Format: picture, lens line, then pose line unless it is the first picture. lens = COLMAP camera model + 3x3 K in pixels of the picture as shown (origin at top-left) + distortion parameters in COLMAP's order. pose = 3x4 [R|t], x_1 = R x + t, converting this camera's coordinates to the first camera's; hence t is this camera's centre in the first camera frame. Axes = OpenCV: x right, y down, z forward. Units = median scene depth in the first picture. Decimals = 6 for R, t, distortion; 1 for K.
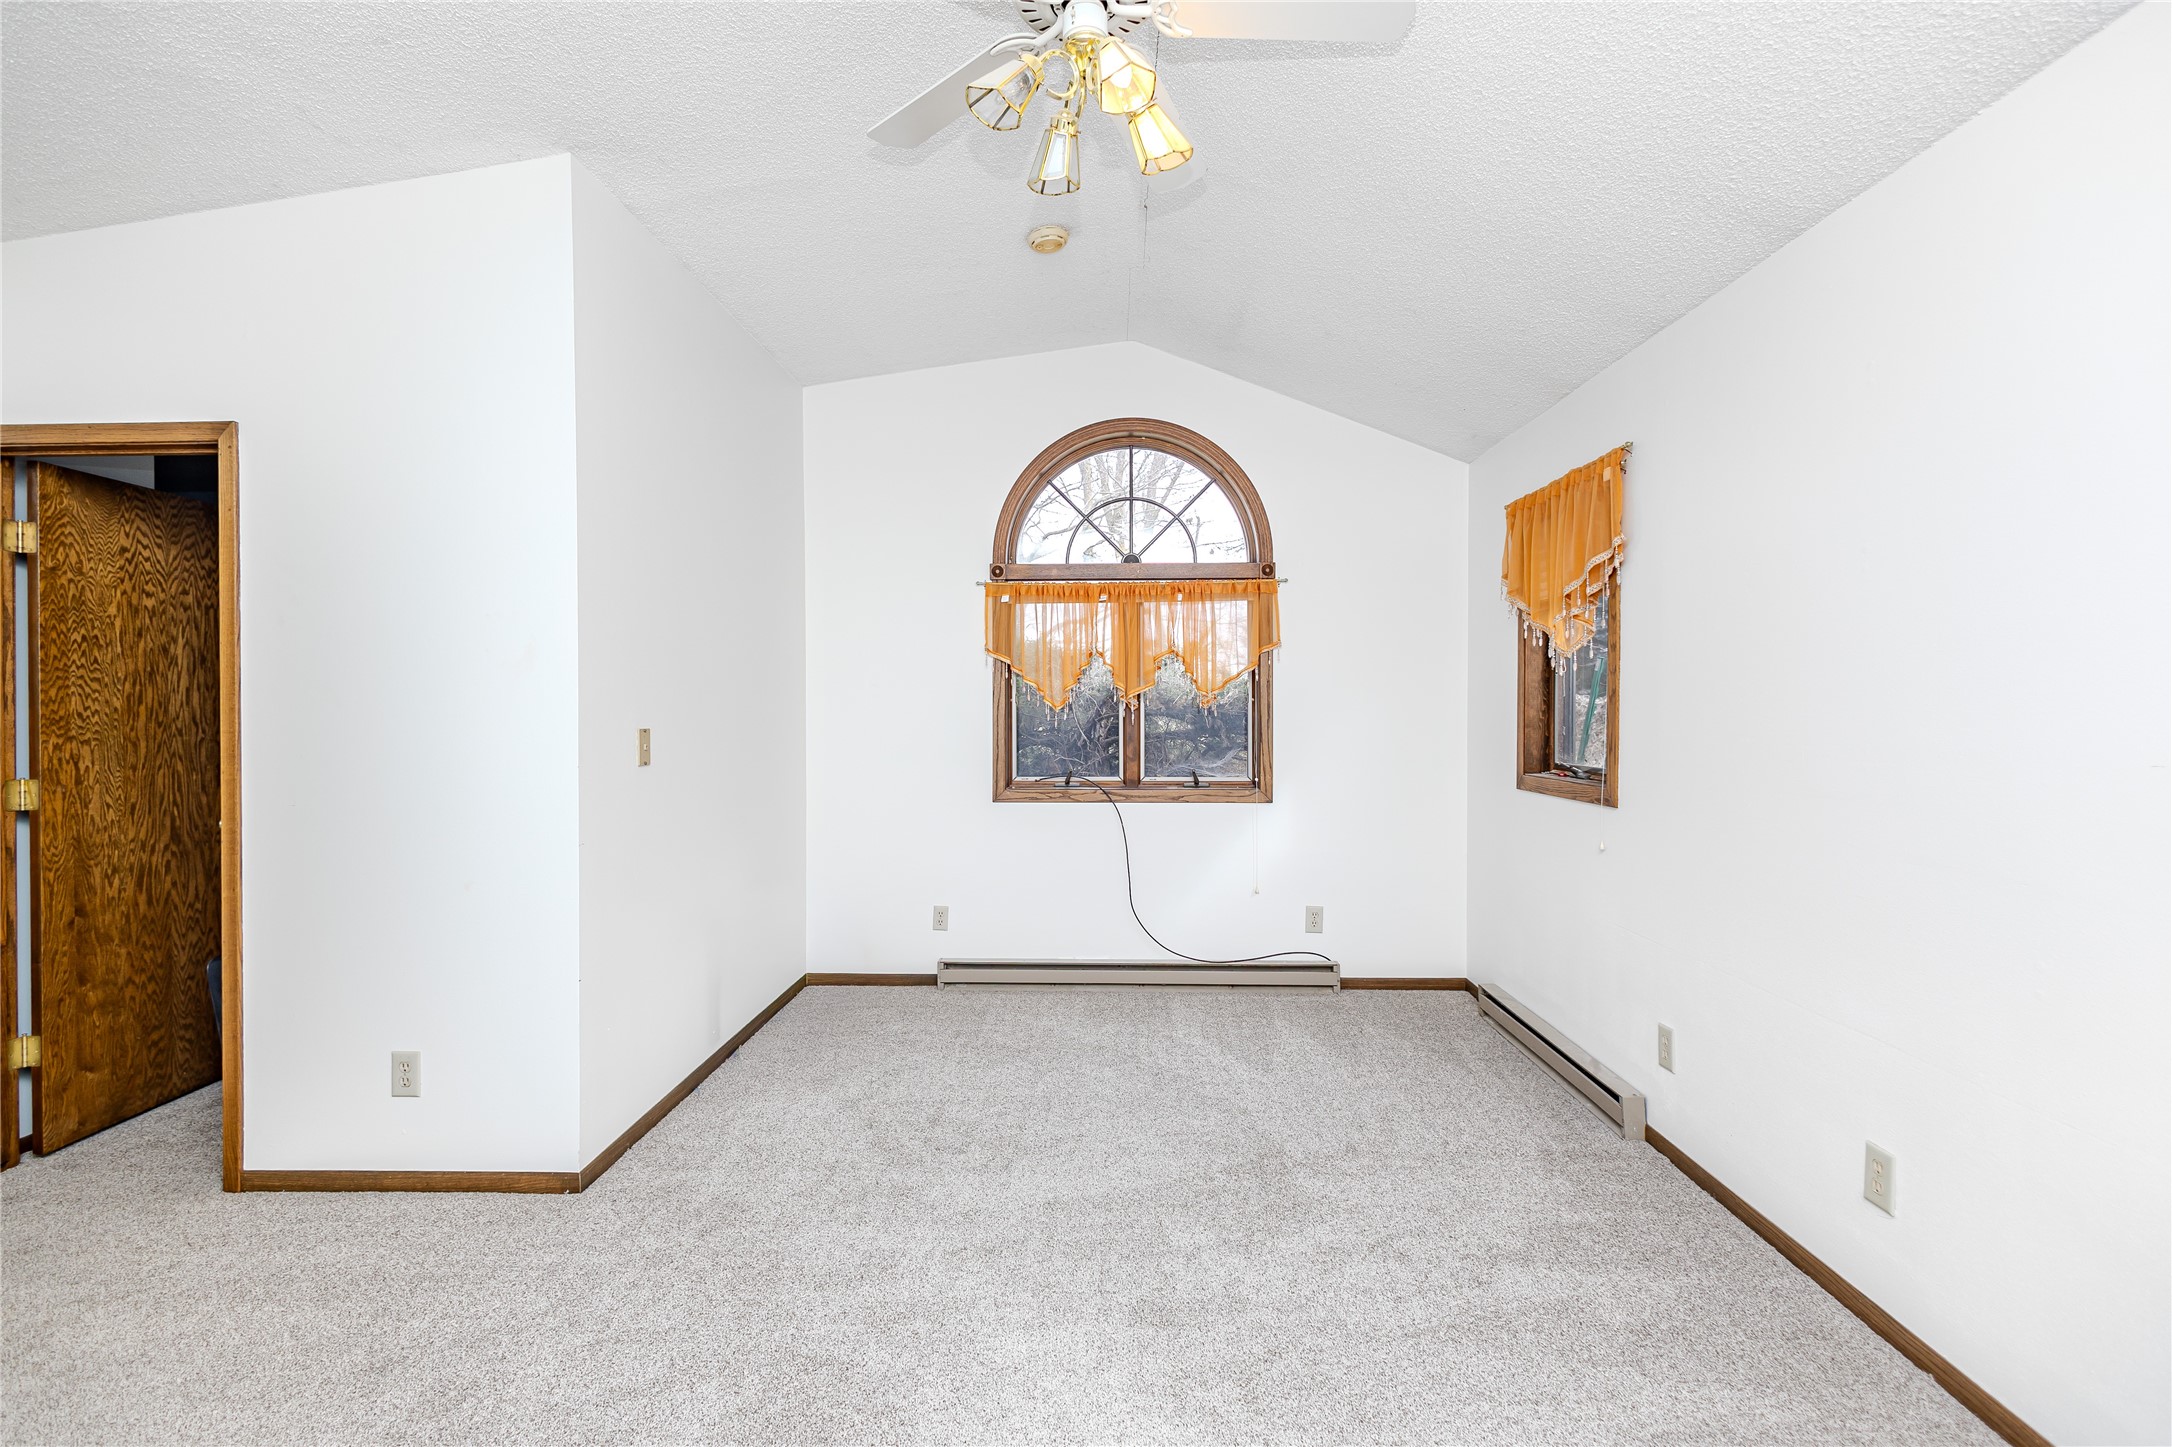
lens RADIAL K [[994.8, 0, 1076.5], [0, 994.8, 718.3], [0, 0, 1]] dist [0.007116, -0.000616]
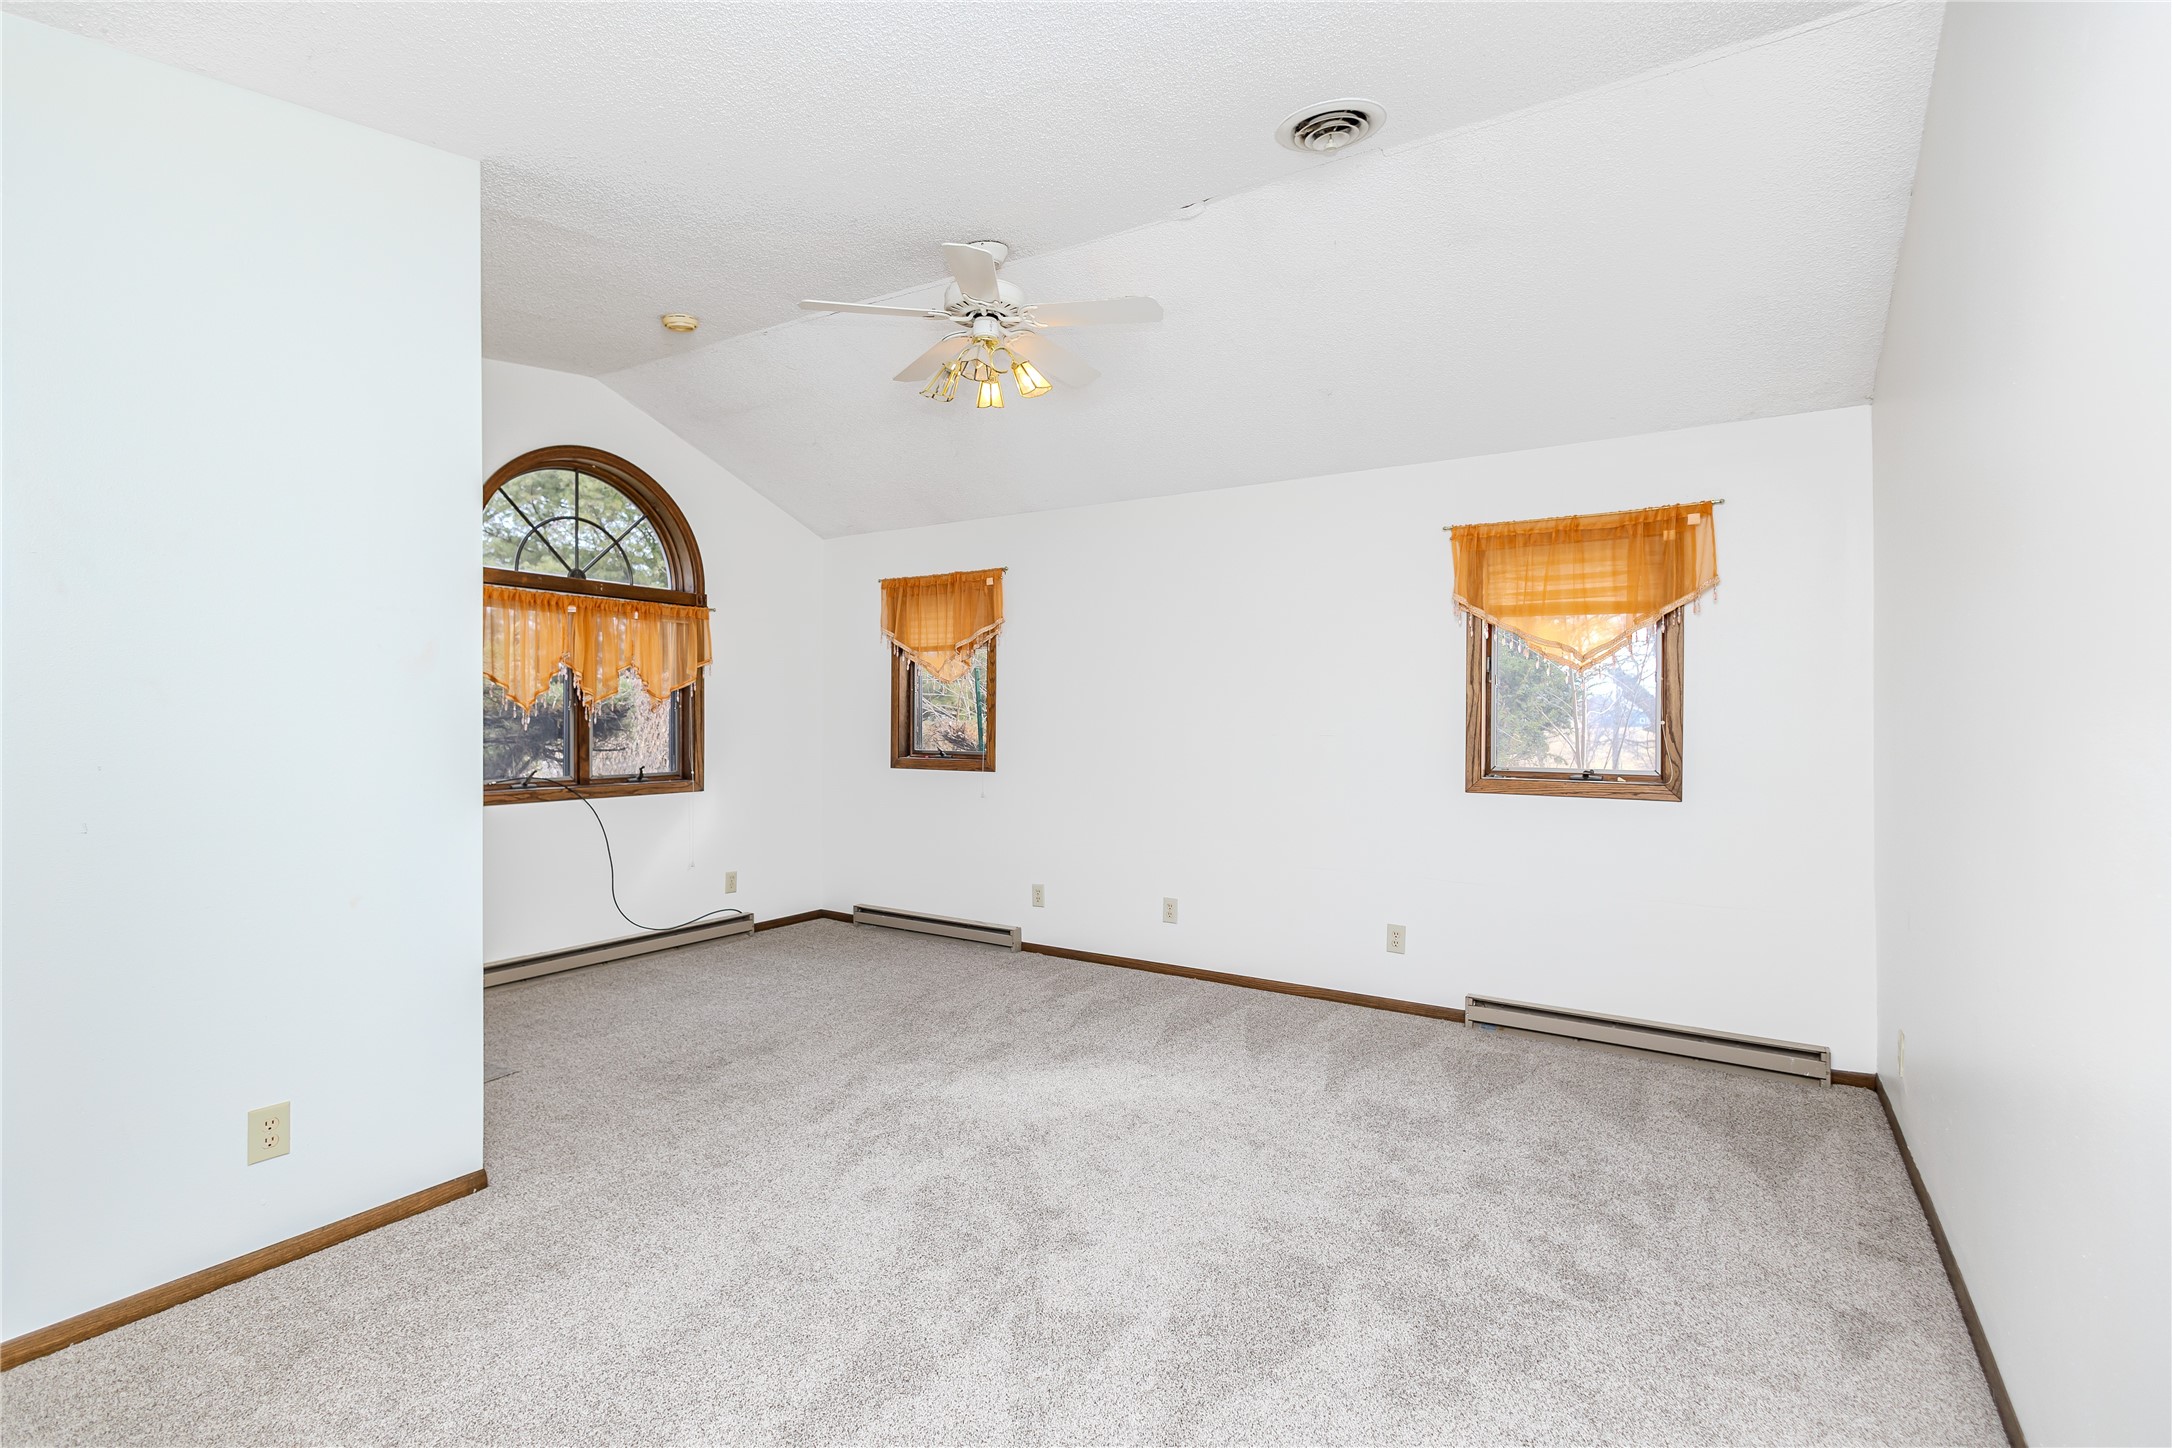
lens RADIAL K [[994.8, 0, 1076.5], [0, 994.8, 718.8], [0, 0, 1]] dist [0.007116, -0.000616]
pose [[0.518815, 0.003197, 0.854881, -0.690625], [0.003083, 0.999980, -0.005610, 0.005237], [-0.854881, 0.005546, 0.518795, -0.026019]]
